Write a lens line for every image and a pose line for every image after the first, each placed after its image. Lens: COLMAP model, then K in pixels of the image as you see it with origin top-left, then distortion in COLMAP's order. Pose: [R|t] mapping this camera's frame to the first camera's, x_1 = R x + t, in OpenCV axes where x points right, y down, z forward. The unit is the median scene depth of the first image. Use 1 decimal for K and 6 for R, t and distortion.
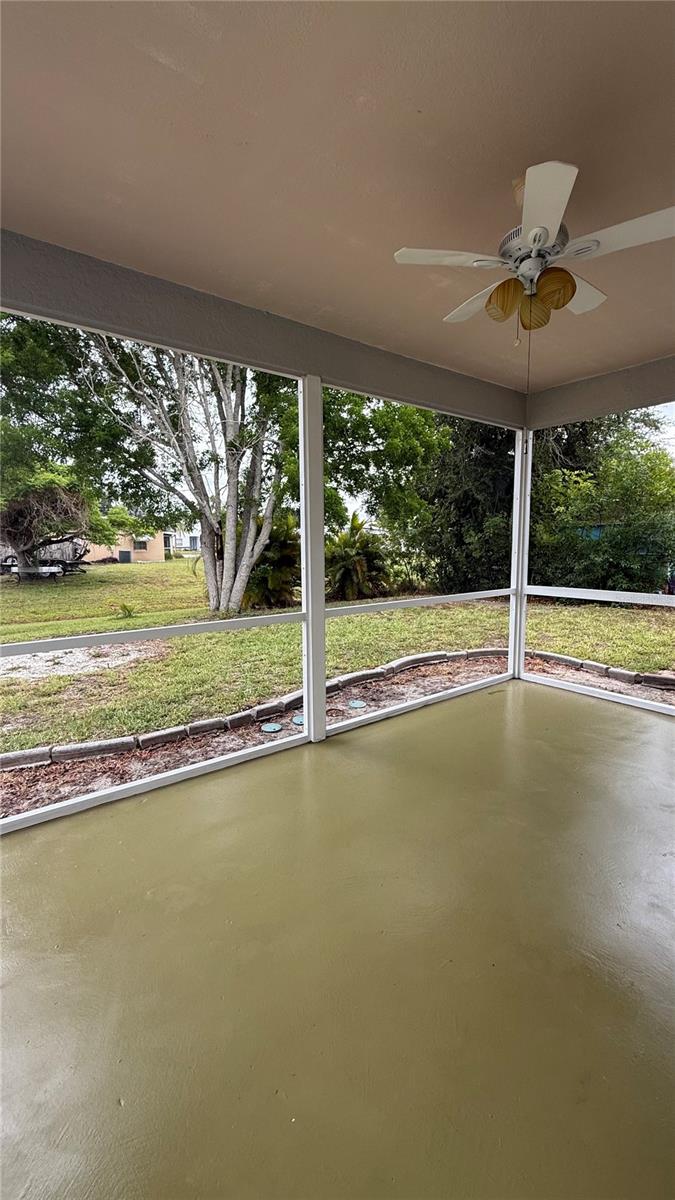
lens RADIAL K [[478.2, 0, 342.5], [0, 478.2, 602.7], [0, 0, 1]] dist [0.001156, -0.000327]
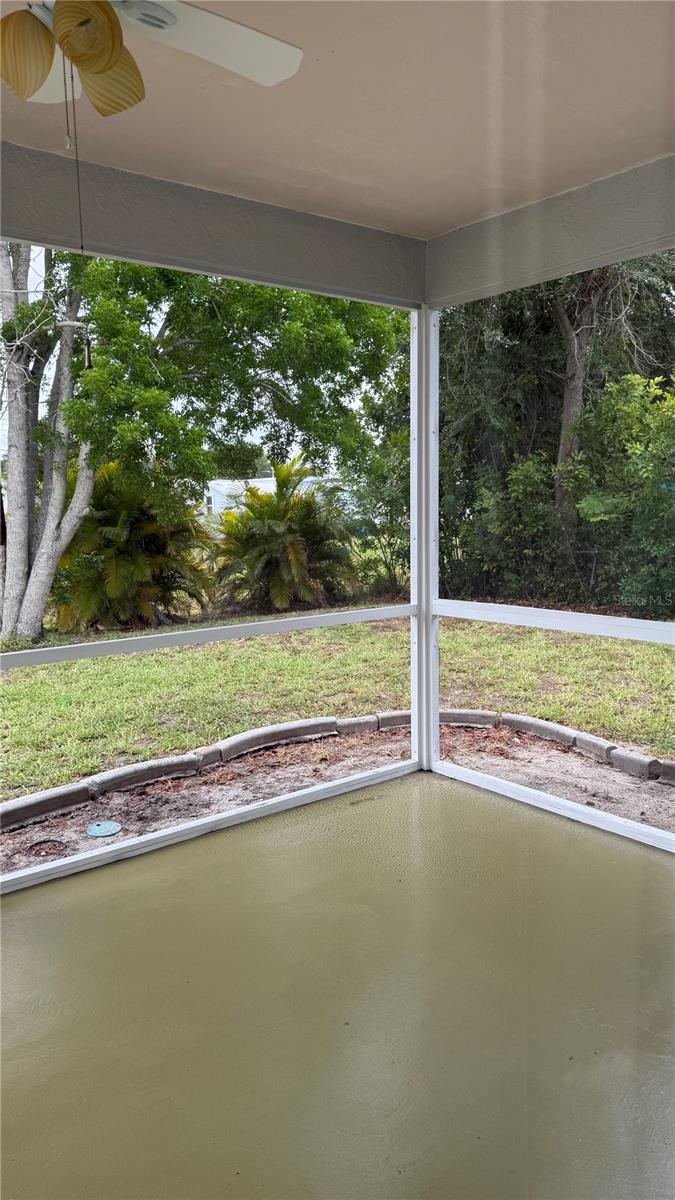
lens RADIAL K [[850.0, 0, 337.3], [0, 850.0, 597.9], [0, 0, 1]] dist [0.071956, -0.019584]
pose [[0.999746, -0.010302, 0.020030, 0.221295], [0.010640, 0.999801, -0.016865, -0.018431], [-0.019852, 0.017073, 0.999657, 0.037950]]
